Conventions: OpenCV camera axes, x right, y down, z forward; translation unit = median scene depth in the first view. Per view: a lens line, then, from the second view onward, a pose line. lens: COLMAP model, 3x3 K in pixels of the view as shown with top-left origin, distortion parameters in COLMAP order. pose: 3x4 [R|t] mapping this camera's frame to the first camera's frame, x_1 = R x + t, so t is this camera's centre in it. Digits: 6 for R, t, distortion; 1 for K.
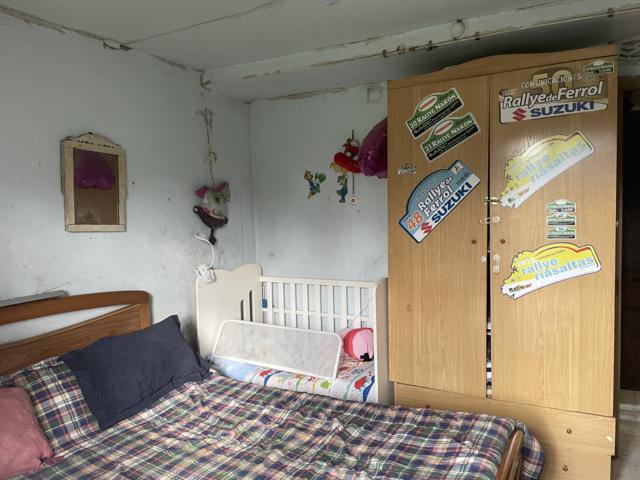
lens RADIAL K [[482.9, 0, 321.0], [0, 482.9, 239.9], [0, 0, 1]] dist [0.096516, -0.116681]
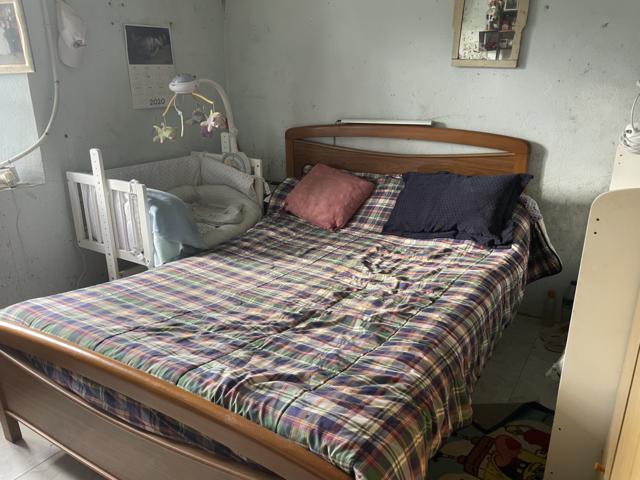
lens RADIAL K [[482.9, 0, 321.0], [0, 482.9, 238.4], [0, 0, 1]] dist [0.096516, -0.116681]
pose [[-0.041499, 0.344855, -0.937738, 0.748288], [-0.052194, 0.936517, 0.346716, -0.024552], [0.997774, 0.063332, -0.020865, 0.899538]]
